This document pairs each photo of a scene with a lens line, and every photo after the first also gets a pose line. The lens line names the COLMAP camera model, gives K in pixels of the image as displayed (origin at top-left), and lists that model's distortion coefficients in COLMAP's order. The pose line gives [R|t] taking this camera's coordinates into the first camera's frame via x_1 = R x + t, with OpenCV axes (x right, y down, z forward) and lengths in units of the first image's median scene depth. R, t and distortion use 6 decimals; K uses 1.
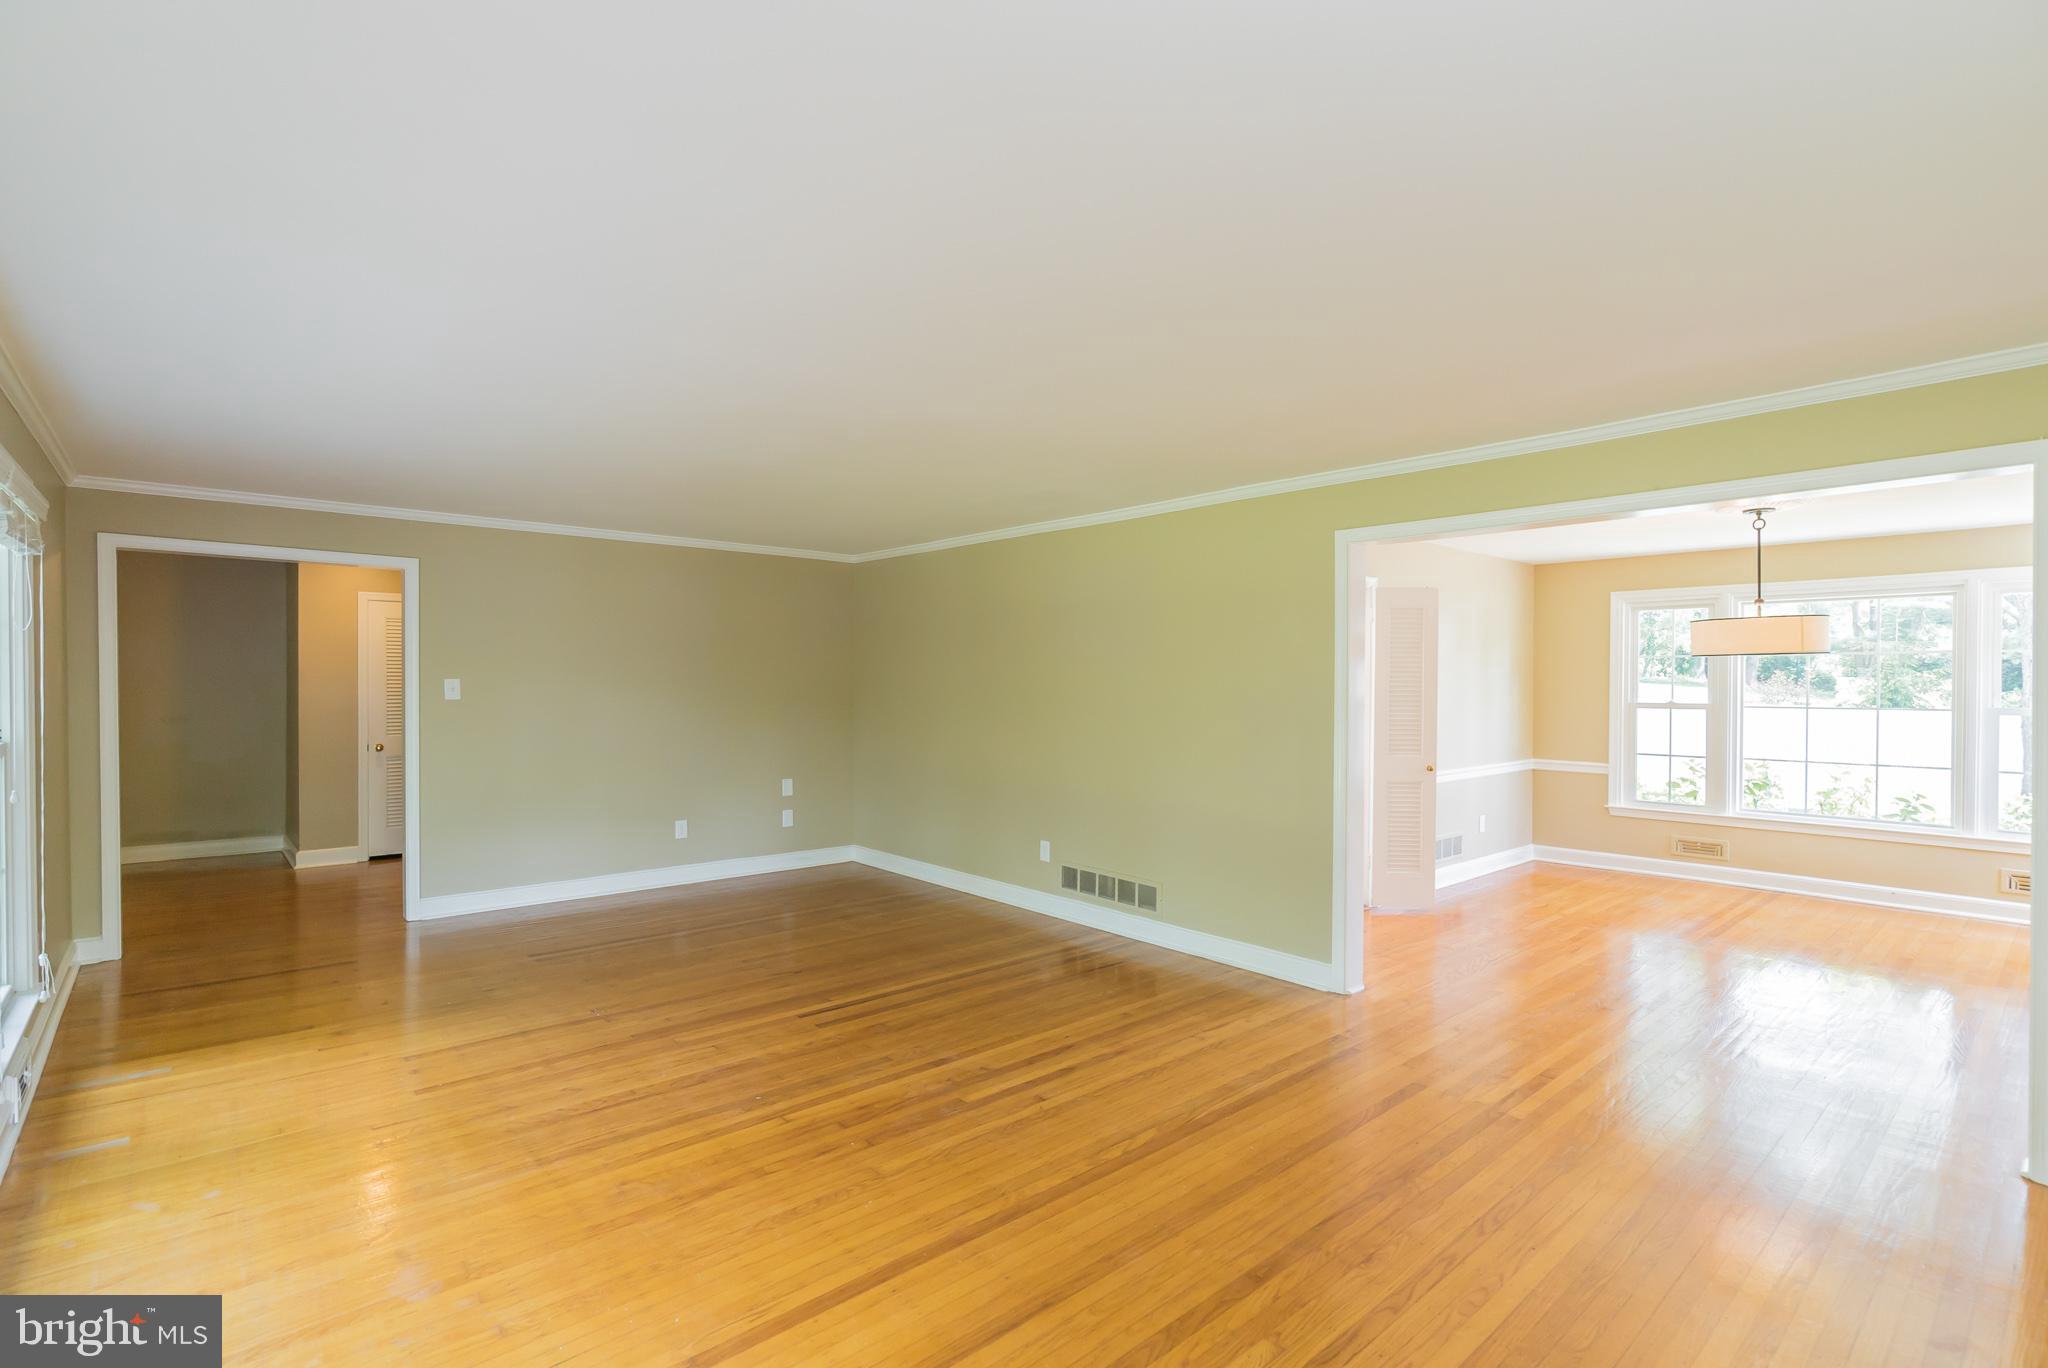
lens RADIAL K [[937.5, 0, 1026.6], [0, 937.5, 689.5], [0, 0, 1]] dist [-0.001485, 0.000979]
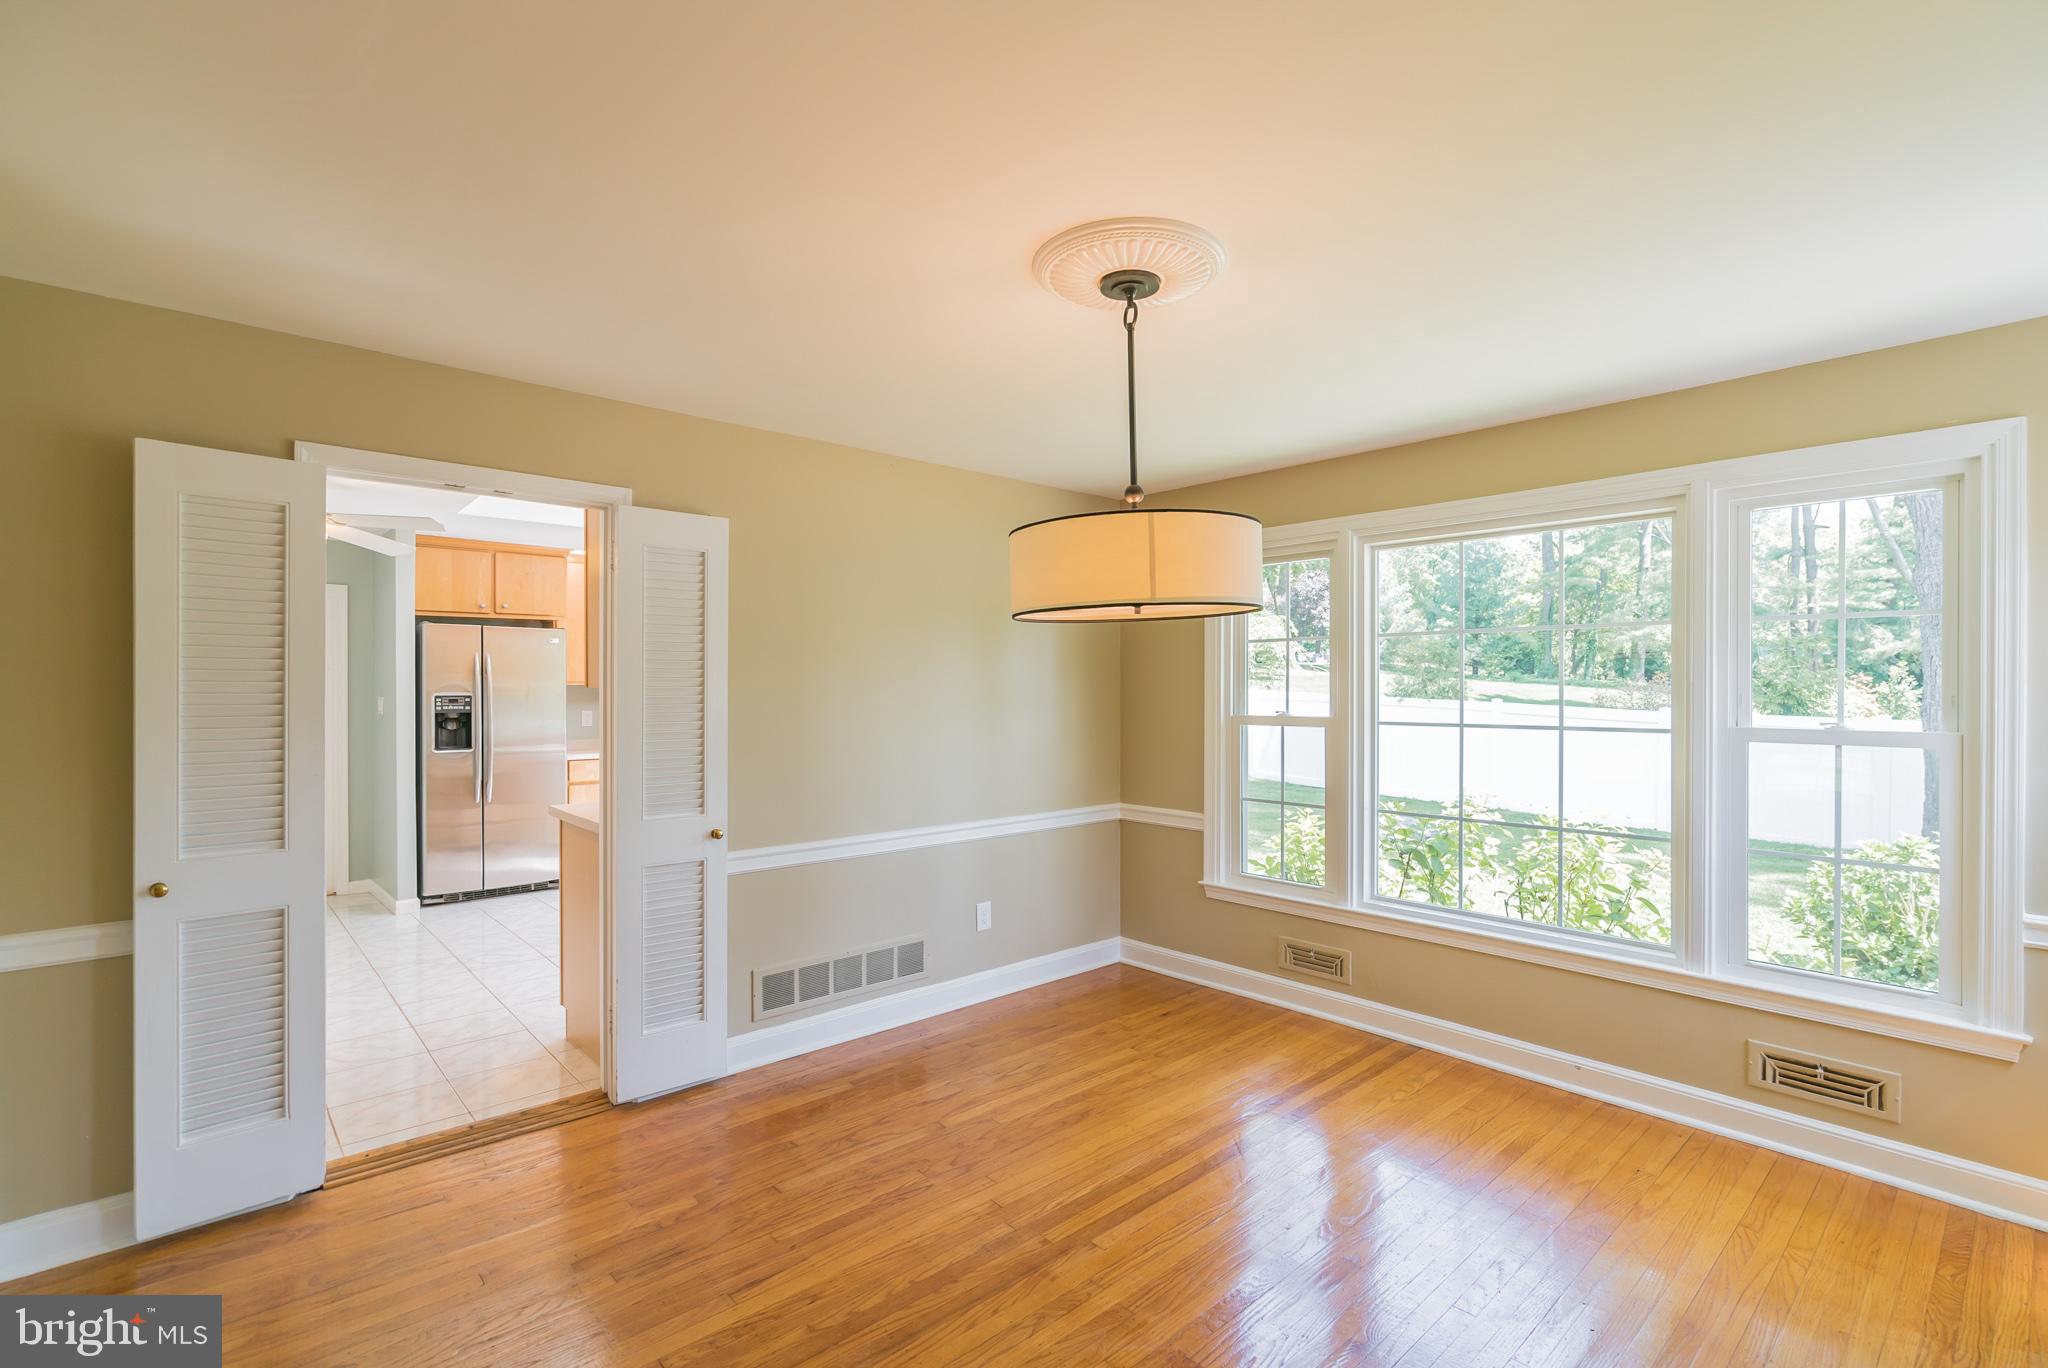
lens RADIAL K [[937.5, 0, 1026.6], [0, 937.5, 689.5], [0, 0, 1]] dist [-0.001485, 0.000979]
pose [[0.999645, -0.003019, 0.026455, 0.346839], [0.003183, 0.999976, -0.006155, 0.000173], [-0.026436, 0.006237, 0.999631, 0.271916]]
